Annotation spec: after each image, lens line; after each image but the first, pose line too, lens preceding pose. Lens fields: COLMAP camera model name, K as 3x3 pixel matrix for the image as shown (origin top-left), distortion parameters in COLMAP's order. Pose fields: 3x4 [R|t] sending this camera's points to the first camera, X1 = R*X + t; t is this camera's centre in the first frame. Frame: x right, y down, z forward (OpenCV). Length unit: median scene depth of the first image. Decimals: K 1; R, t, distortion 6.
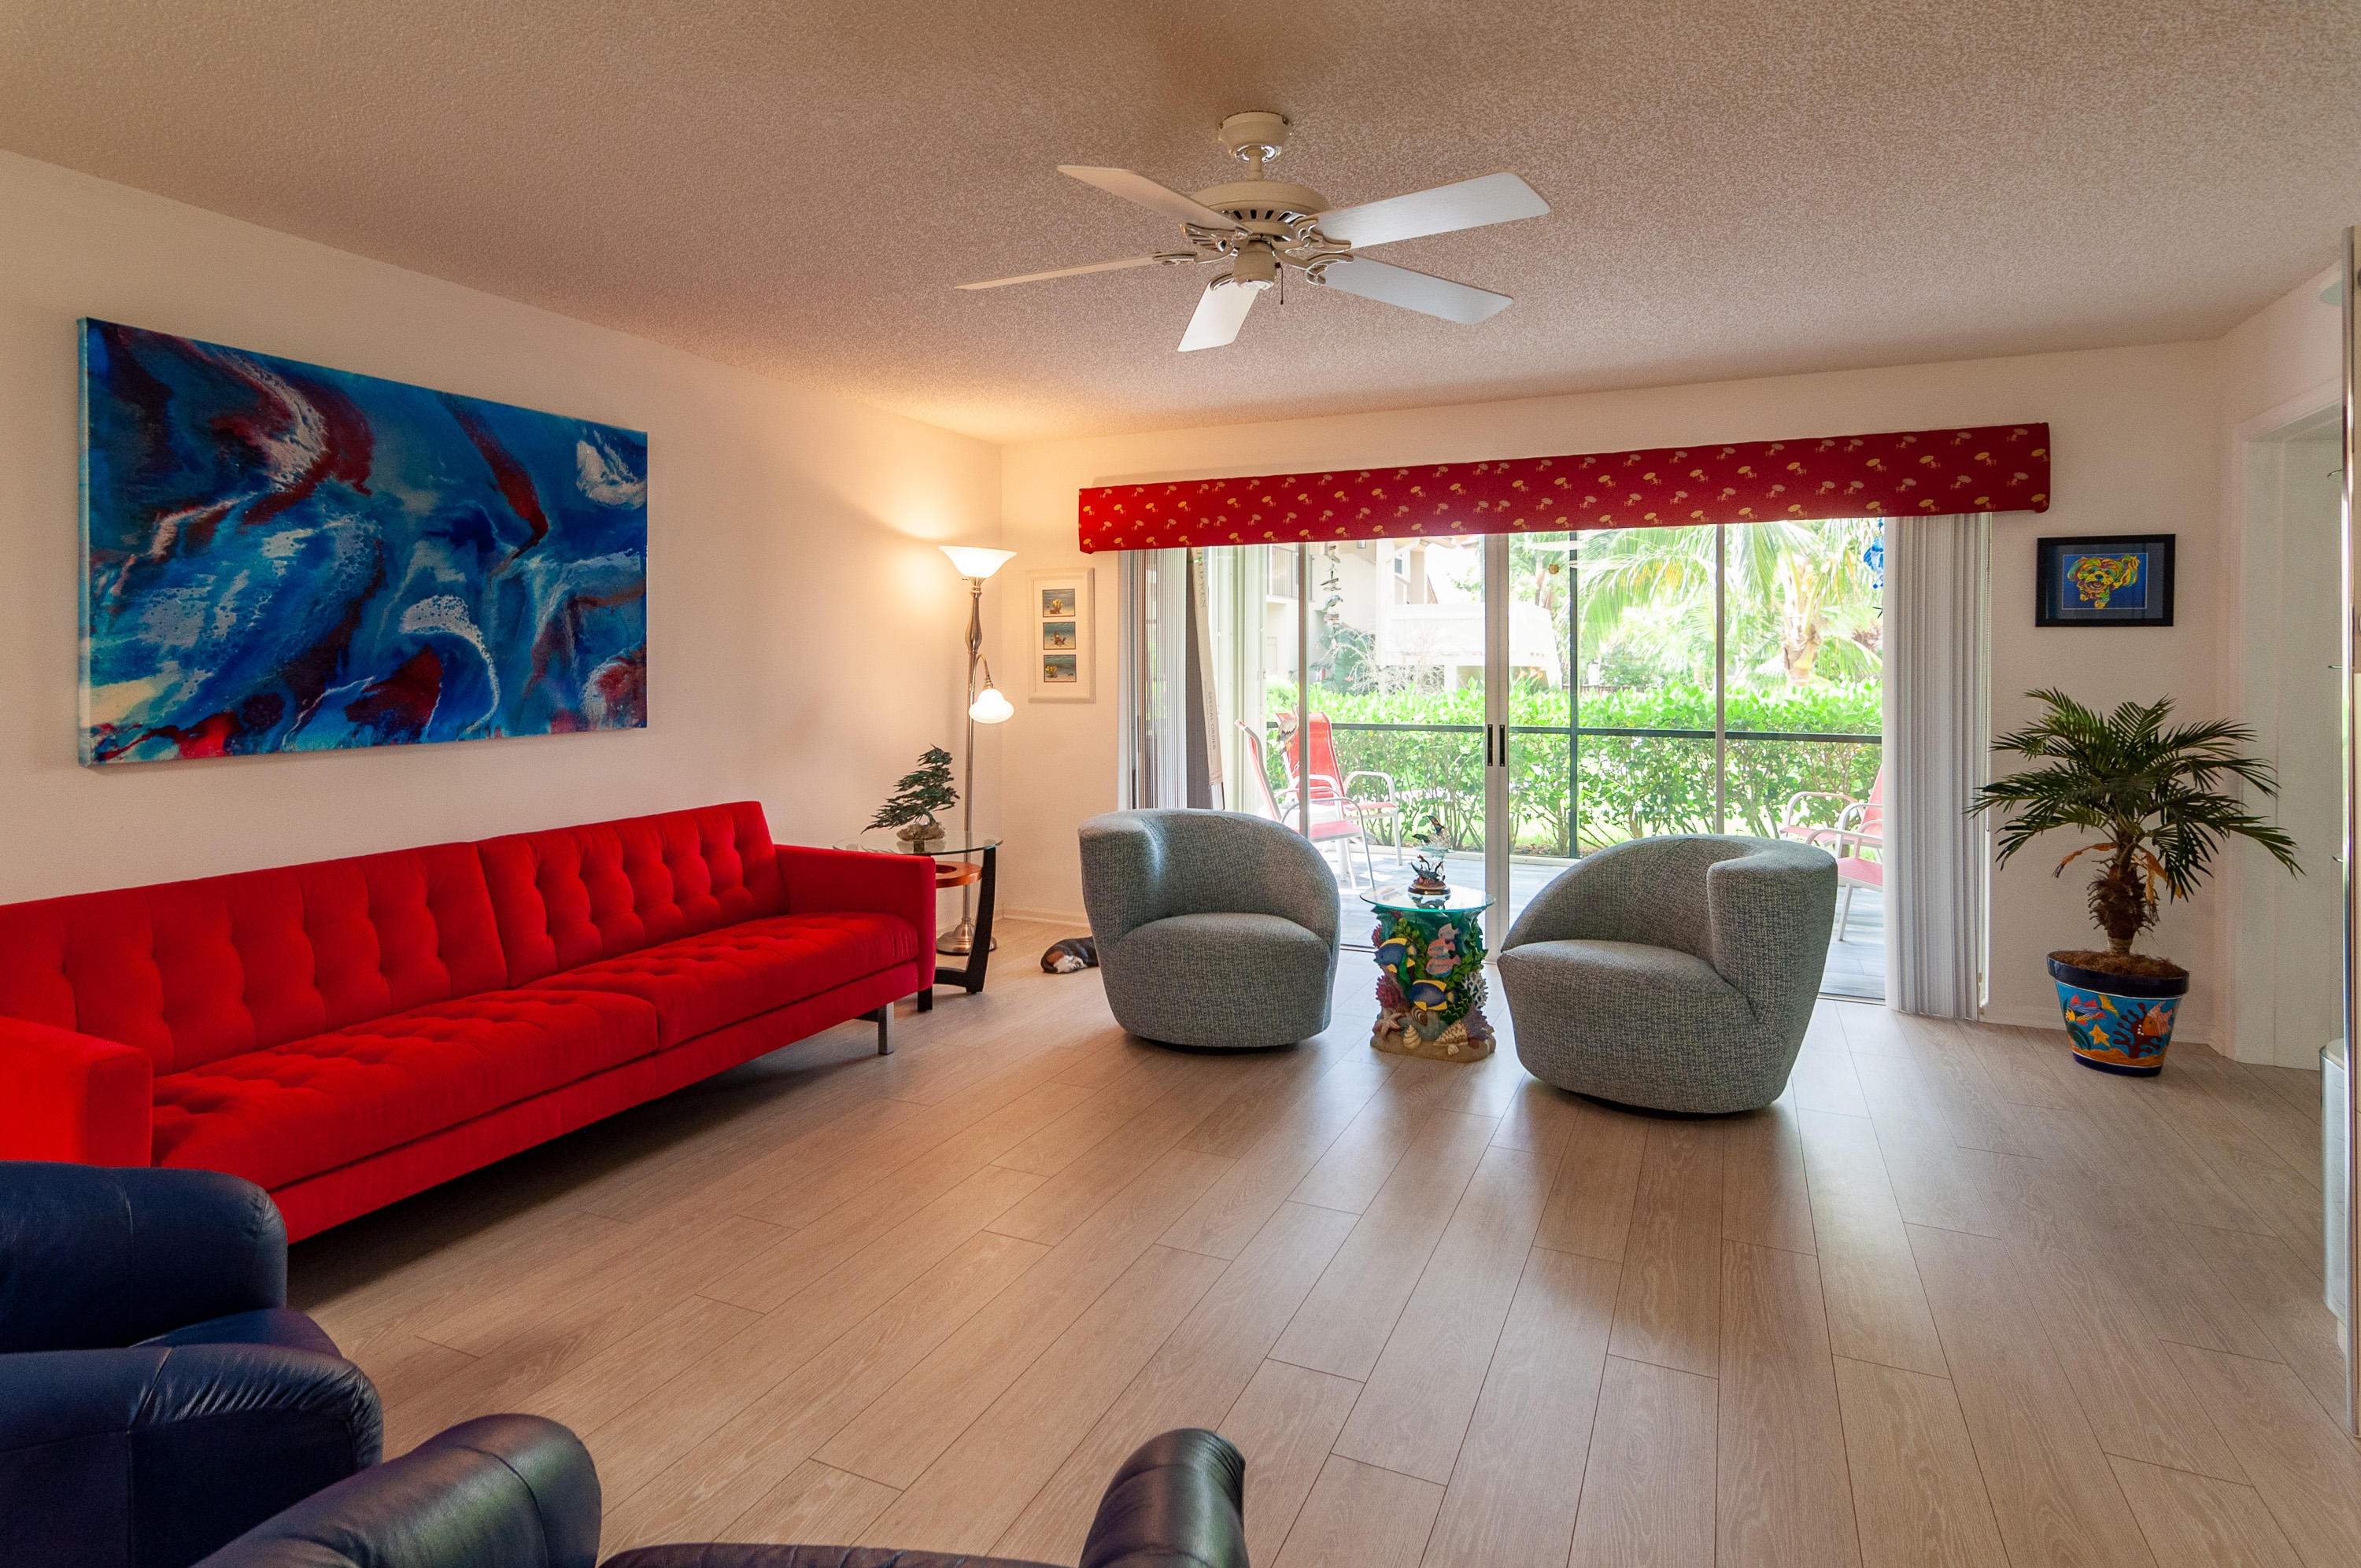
lens RADIAL K [[1216.3, 0, 1075.7], [0, 1216.3, 673.4], [0, 0, 1]] dist [0.013221, -0.006694]
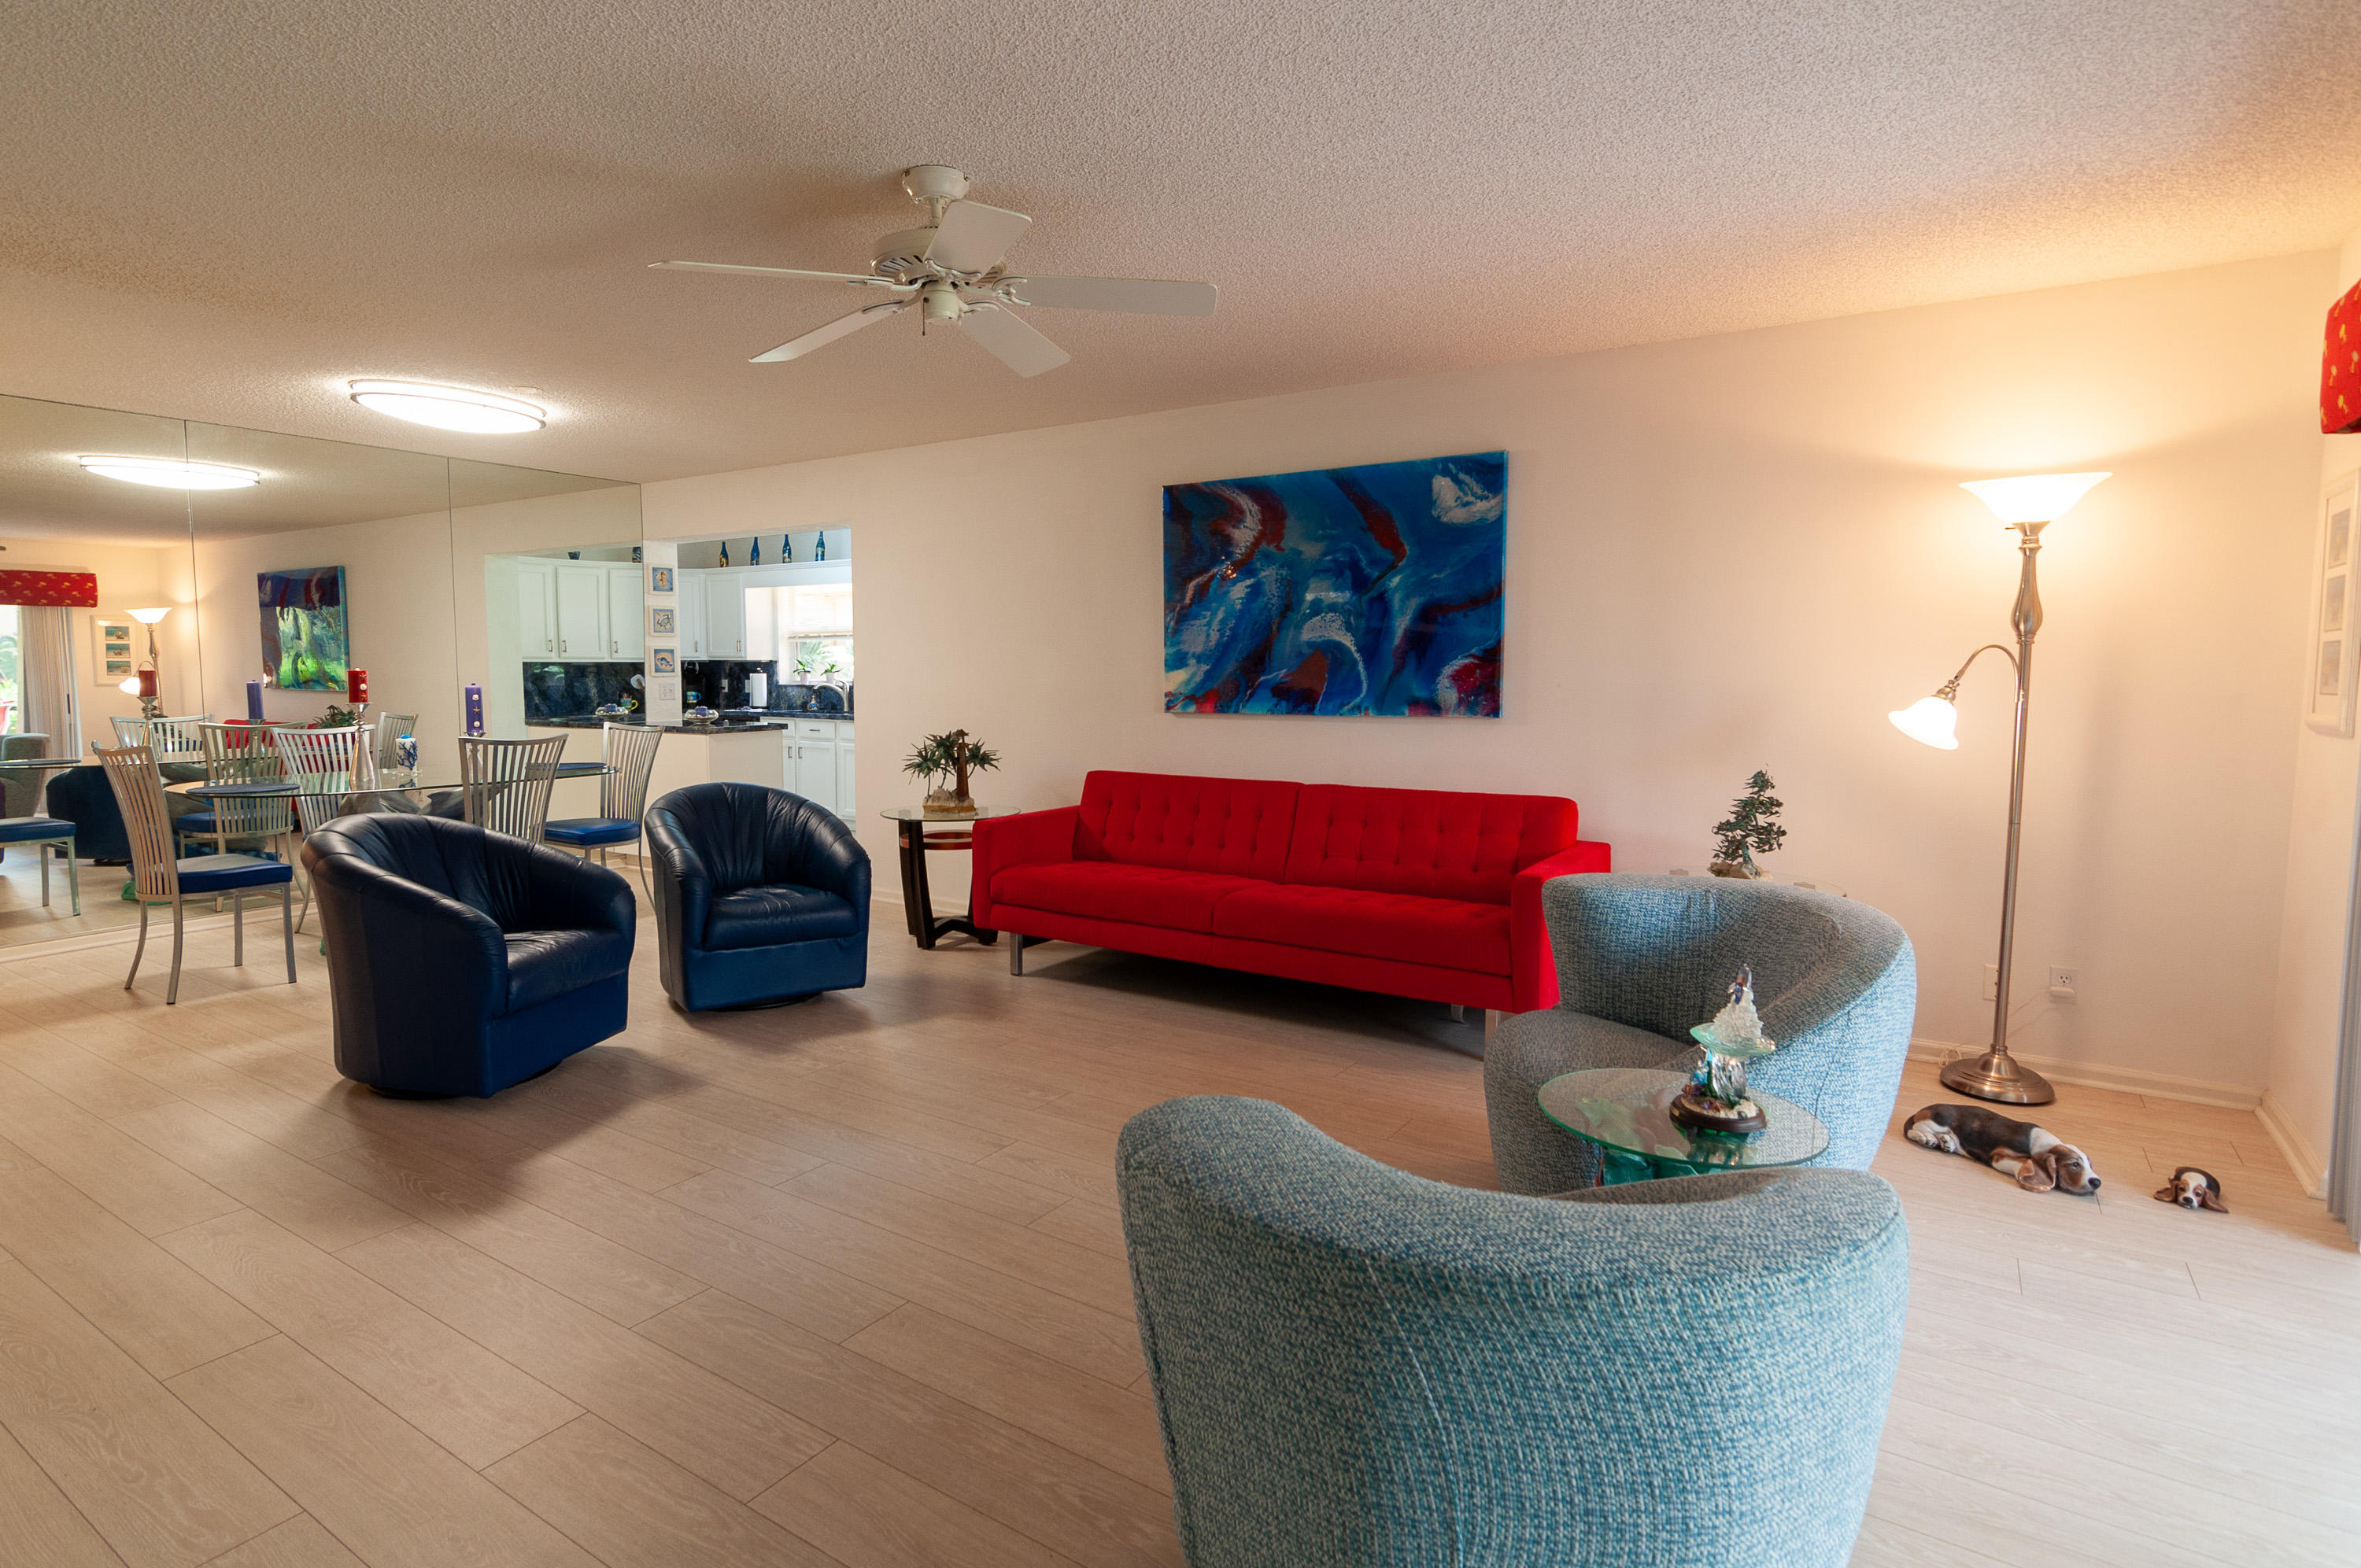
lens RADIAL K [[1172.2, 0, 1182.9], [0, 1172.2, 766.0], [0, 0, 1]] dist [-0.004600, -0.001391]
pose [[-0.081991, 0.082538, -0.993209, 0.813186], [-0.010293, 0.996442, 0.083656, 0.001677], [0.996580, 0.017082, -0.080850, 0.871406]]
